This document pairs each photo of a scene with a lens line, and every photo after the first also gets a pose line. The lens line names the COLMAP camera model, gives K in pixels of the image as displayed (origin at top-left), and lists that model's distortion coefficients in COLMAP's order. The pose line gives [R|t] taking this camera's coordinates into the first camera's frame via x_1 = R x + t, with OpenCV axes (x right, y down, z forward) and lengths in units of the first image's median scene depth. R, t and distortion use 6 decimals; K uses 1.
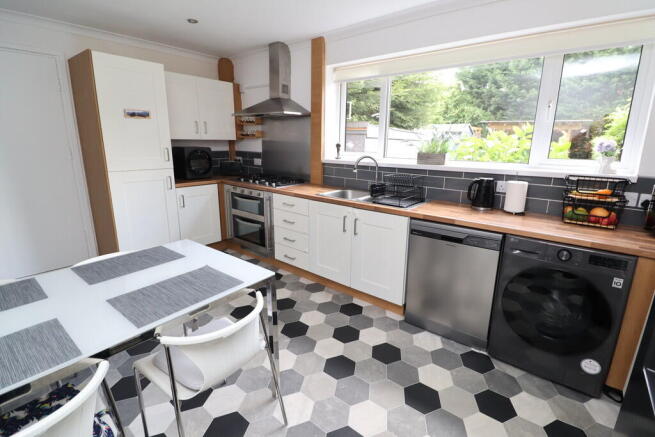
lens RADIAL K [[304.1, 0, 330.0], [0, 304.1, 214.8], [0, 0, 1]] dist [-0.017264, -0.004659]
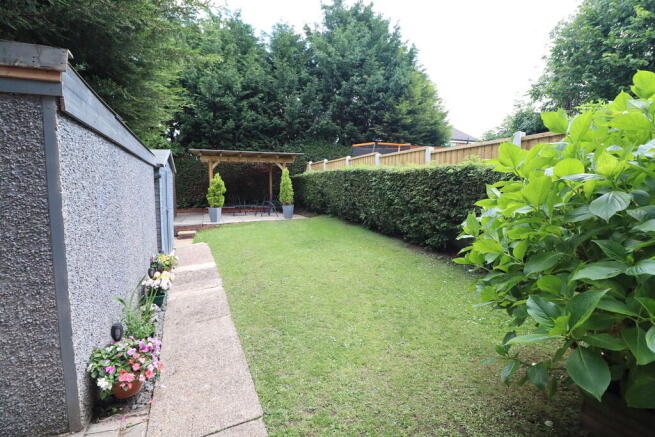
lens RADIAL K [[304.1, 0, 332.3], [0, 304.1, 218.9], [0, 0, 1]] dist [-0.017264, -0.004659]
pose [[0.469628, -0.107633, 0.876279, 0.000690], [0.223890, 0.974614, -0.000279, -0.059786], [-0.854004, 0.196321, 0.481805, 0.340451]]
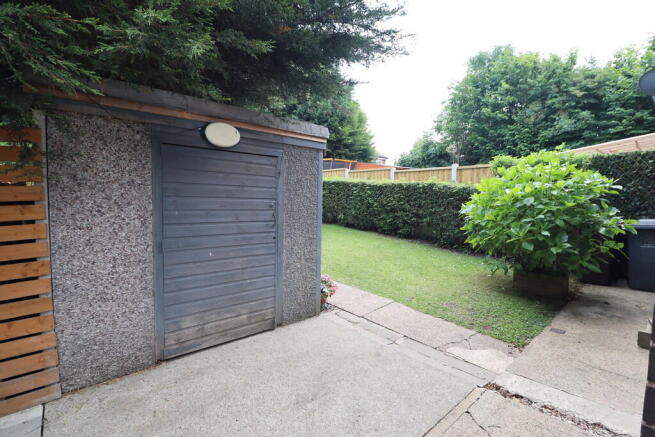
lens RADIAL K [[304.1, 0, 332.8], [0, 304.1, 218.8], [0, 0, 1]] dist [-0.017264, -0.004659]
pose [[0.170142, -0.086206, 0.981642, -0.199441], [0.223289, 0.973628, 0.046801, -0.084341], [-0.959788, 0.211227, 0.184904, 0.440364]]
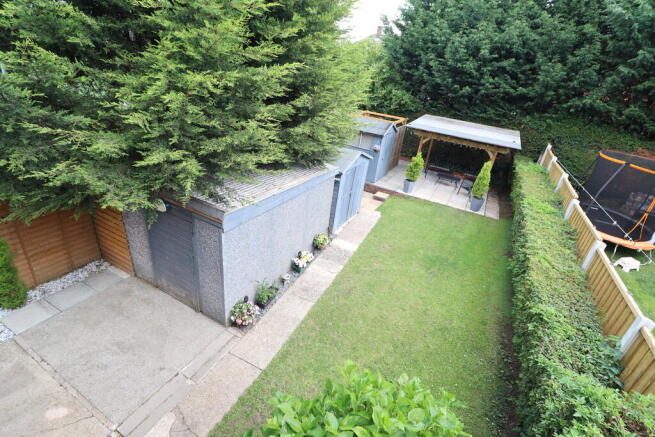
lens RADIAL K [[304.1, 0, 330.0], [0, 304.1, 218.9], [0, 0, 1]] dist [-0.017264, -0.004659]
pose [[0.975136, -0.003112, 0.221585, 0.097003], [-0.050032, 0.970993, 0.233817, -0.217609], [-0.215885, -0.239090, 0.946694, 0.166906]]
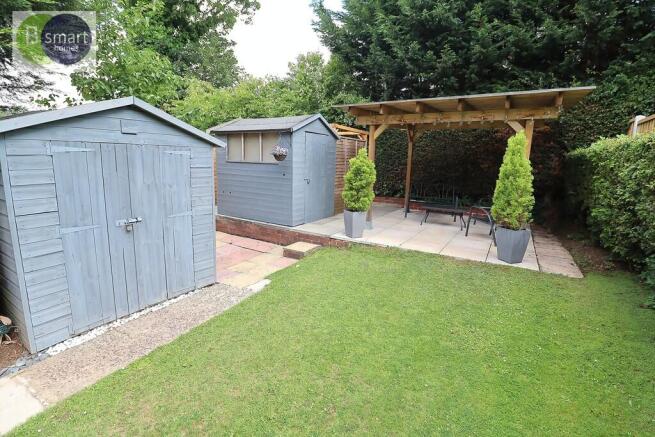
lens RADIAL K [[304.1, 0, 328.0], [0, 304.1, 213.7], [0, 0, 1]] dist [-0.017264, -0.004659]
pose [[0.990485, -0.018644, 0.136355, 0.384851], [0.026987, 0.997858, -0.059593, -0.117524], [-0.134952, 0.062706, 0.988866, 0.519950]]
